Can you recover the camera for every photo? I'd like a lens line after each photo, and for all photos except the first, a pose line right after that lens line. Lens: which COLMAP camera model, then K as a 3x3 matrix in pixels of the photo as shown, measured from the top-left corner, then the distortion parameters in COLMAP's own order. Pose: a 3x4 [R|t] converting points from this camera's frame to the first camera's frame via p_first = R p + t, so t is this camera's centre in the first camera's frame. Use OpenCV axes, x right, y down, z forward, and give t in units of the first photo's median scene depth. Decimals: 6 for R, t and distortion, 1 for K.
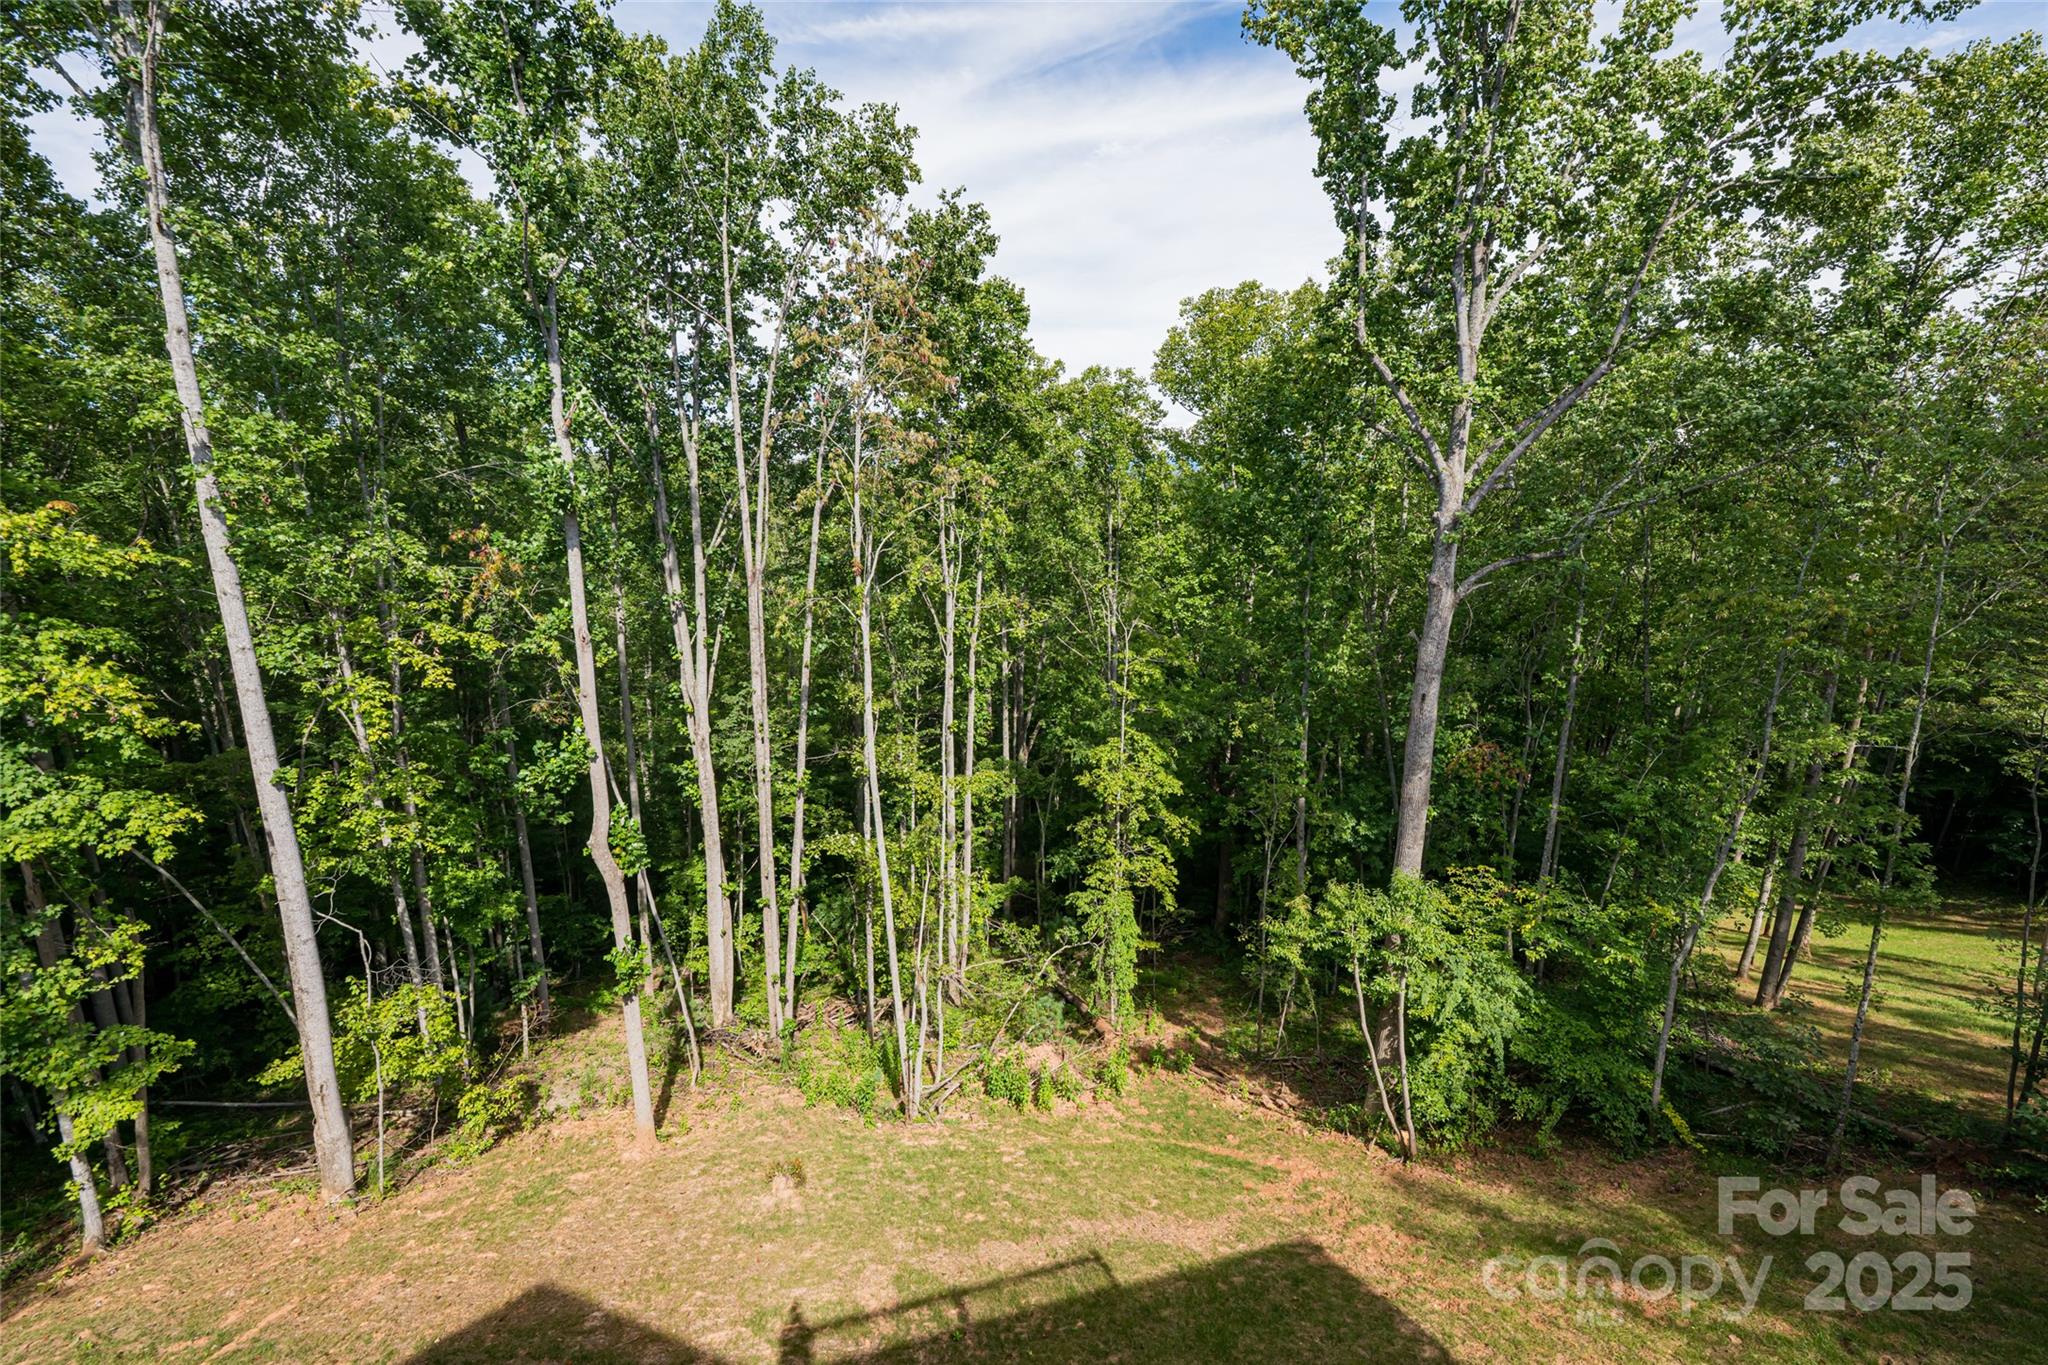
lens RADIAL K [[818.5, 0, 1024.0], [0, 818.5, 682.5], [0, 0, 1]] dist [0.000950, 0.000178]
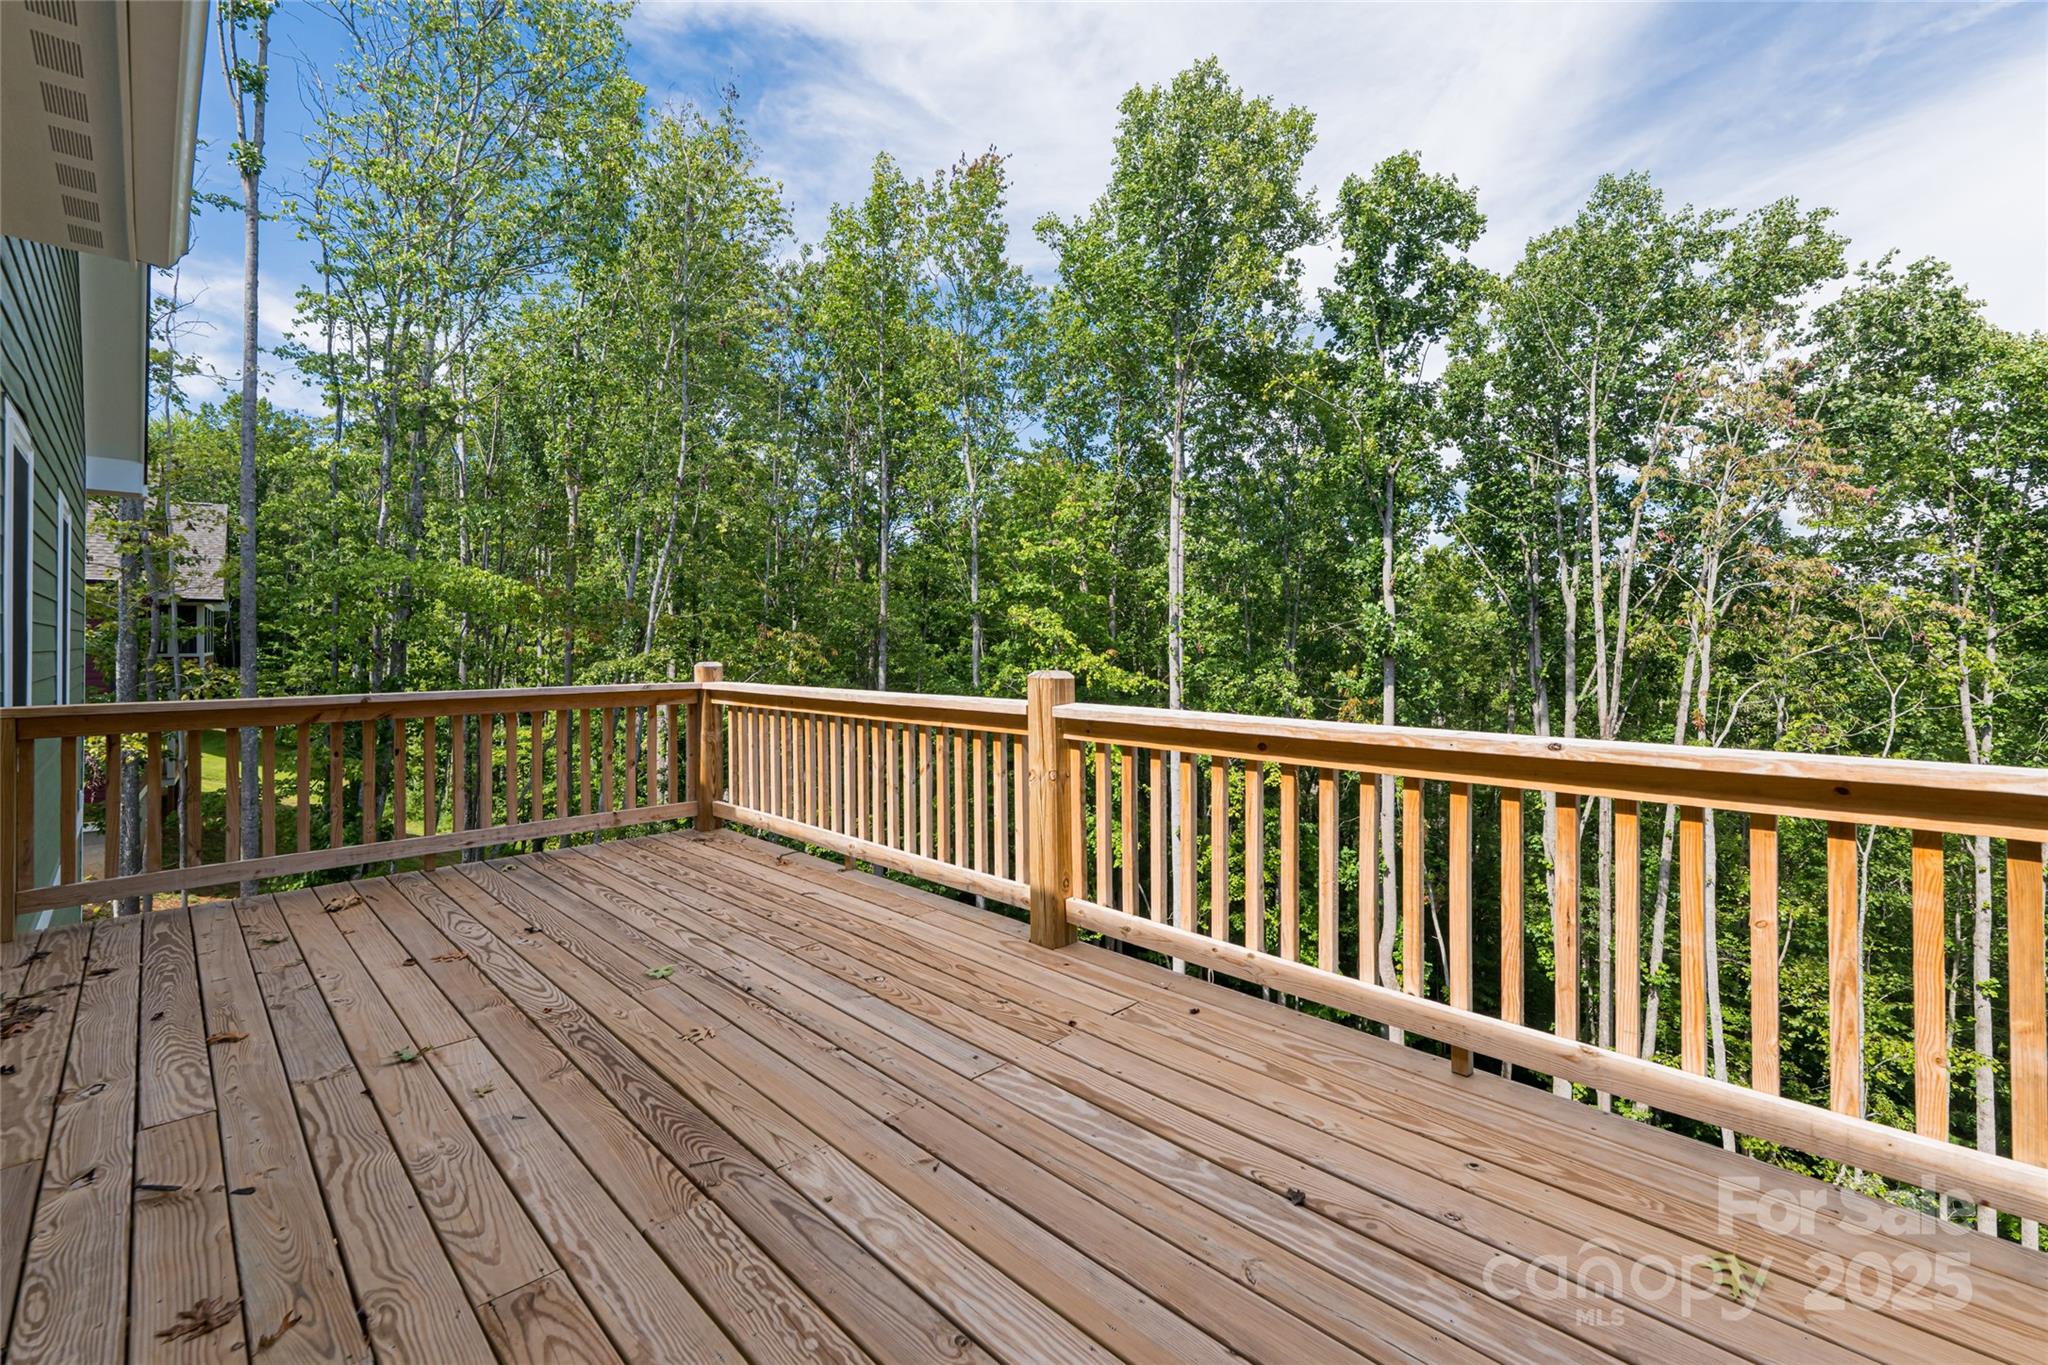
lens RADIAL K [[882.8, 0, 1023.9], [0, 882.8, 638.9], [0, 0, 1]] dist [0.001496, 0.000502]
pose [[0.471942, -0.018079, -0.881444, 0.278350], [-0.182601, 0.976106, -0.117788, 0.012016], [0.862513, 0.216541, 0.457364, -0.034678]]
